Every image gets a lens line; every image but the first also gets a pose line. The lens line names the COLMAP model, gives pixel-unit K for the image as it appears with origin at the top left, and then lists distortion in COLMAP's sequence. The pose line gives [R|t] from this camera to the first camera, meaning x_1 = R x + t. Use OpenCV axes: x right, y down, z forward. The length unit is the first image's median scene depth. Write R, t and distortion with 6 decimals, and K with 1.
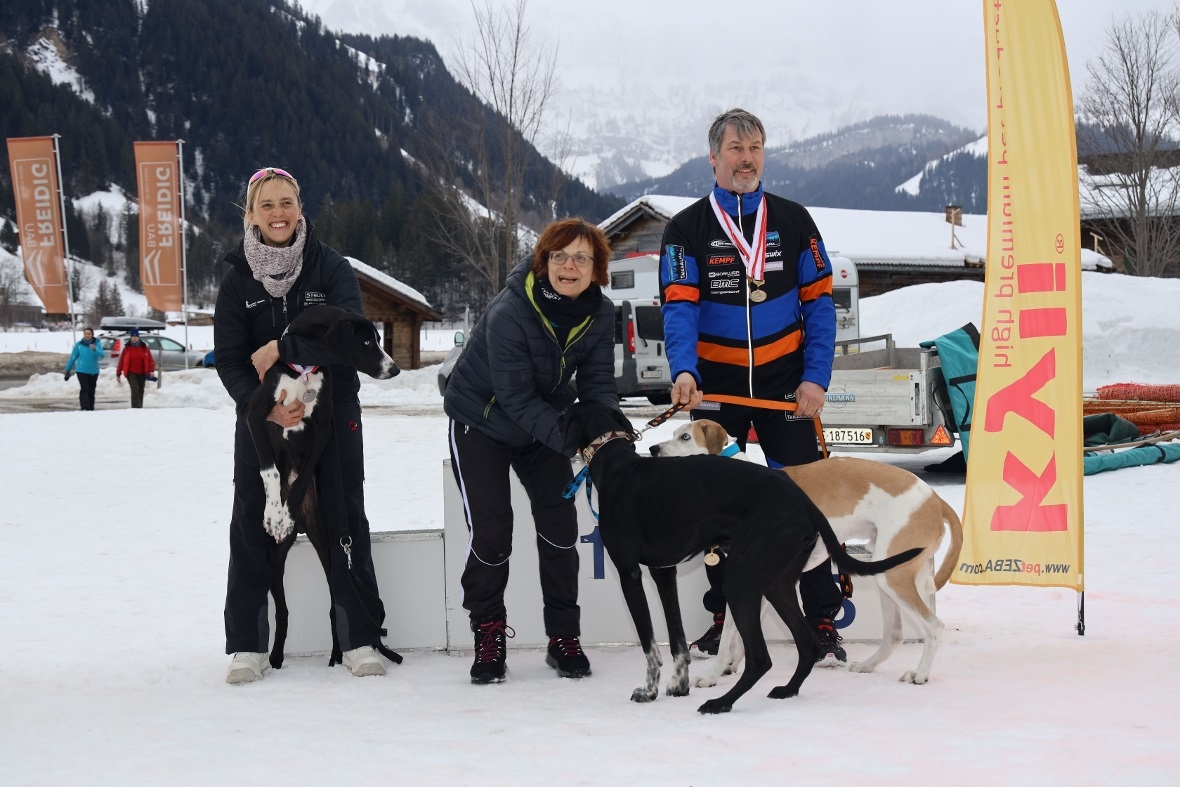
lens RADIAL K [[2333.9, 0, 590.0], [0, 2333.9, 393.5], [0, 0, 1]] dist [0.304575, 0.489798]
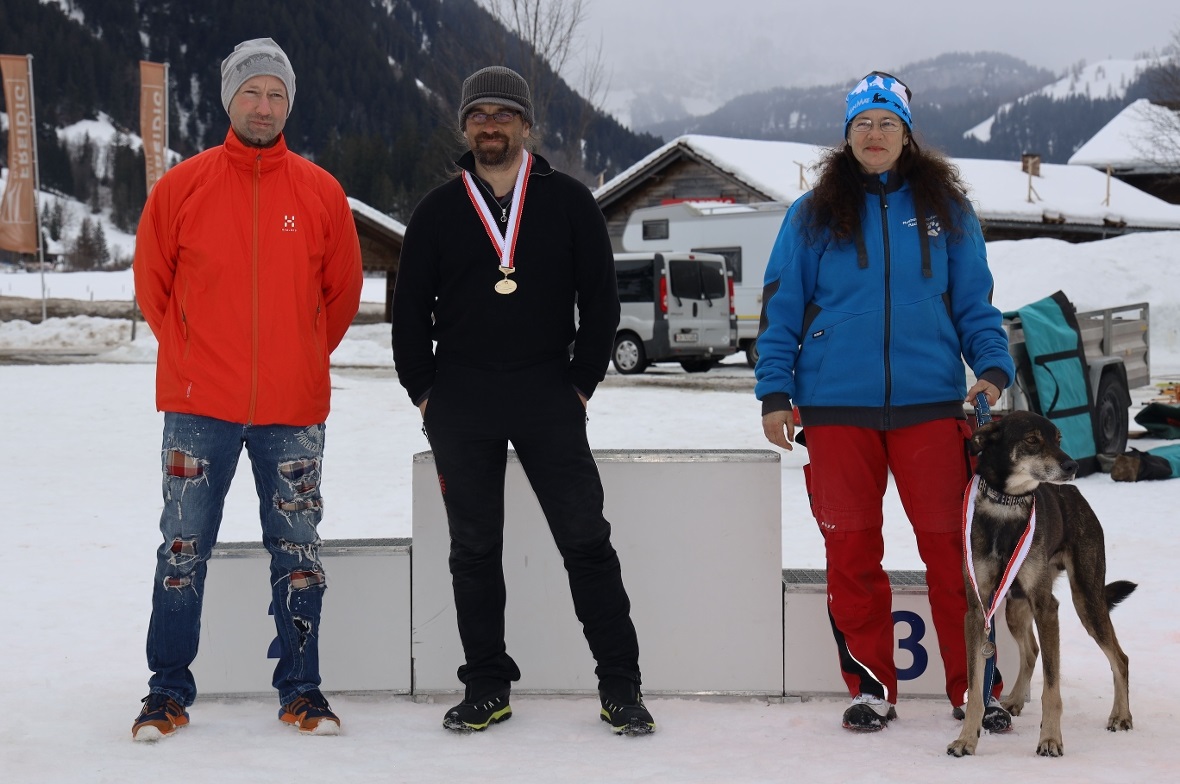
lens RADIAL K [[2422.7, 0, 565.1], [0, 2422.7, 321.4], [0, 0, 1]] dist [0.245297, 0.025629]
pose [[0.999402, 0.022442, -0.026303, 0.003711], [-0.022663, 0.999710, -0.008114, -0.004504], [0.026113, 0.008705, 0.999621, 0.065016]]
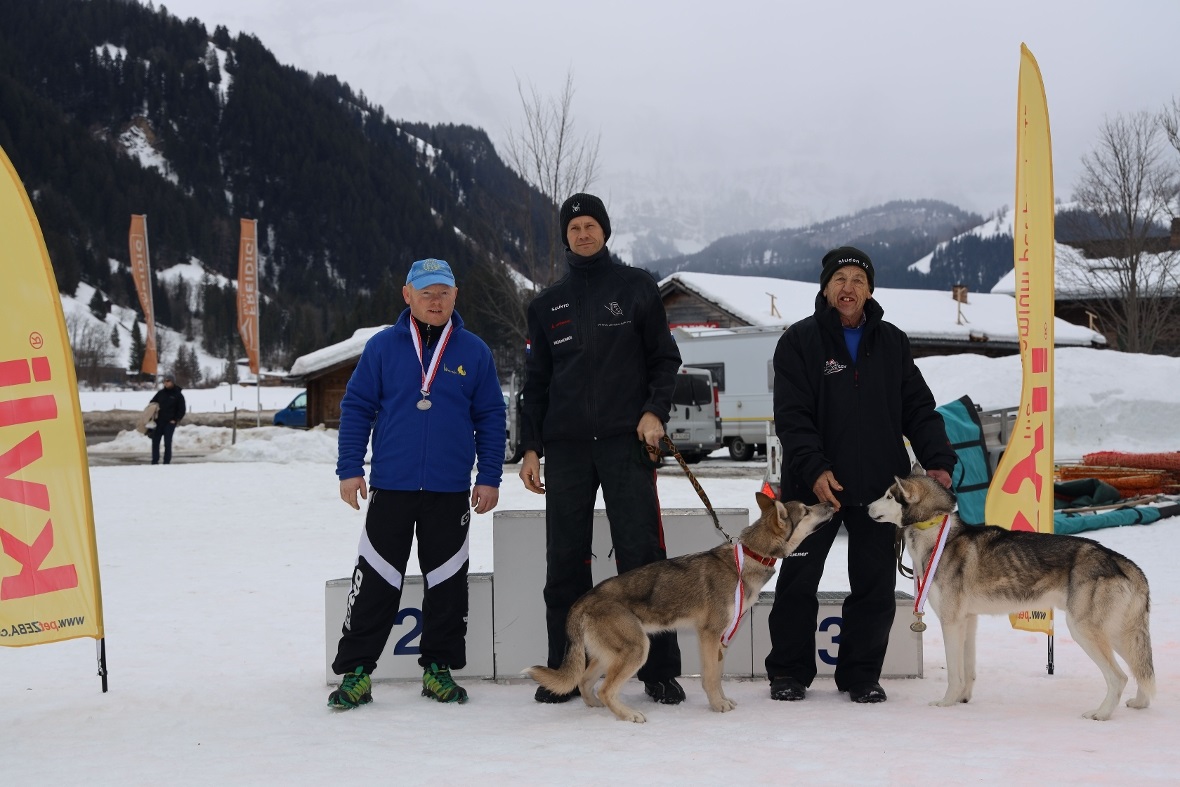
lens RADIAL K [[2228.9, 0, 586.3], [0, 2228.9, 376.7], [0, 0, 1]] dist [0.272222, 0.385867]
pose [[0.999770, 0.011111, -0.018331, 0.000853], [-0.011706, 0.999399, -0.032638, -0.001107], [0.017957, 0.032845, 0.999299, -0.037584]]
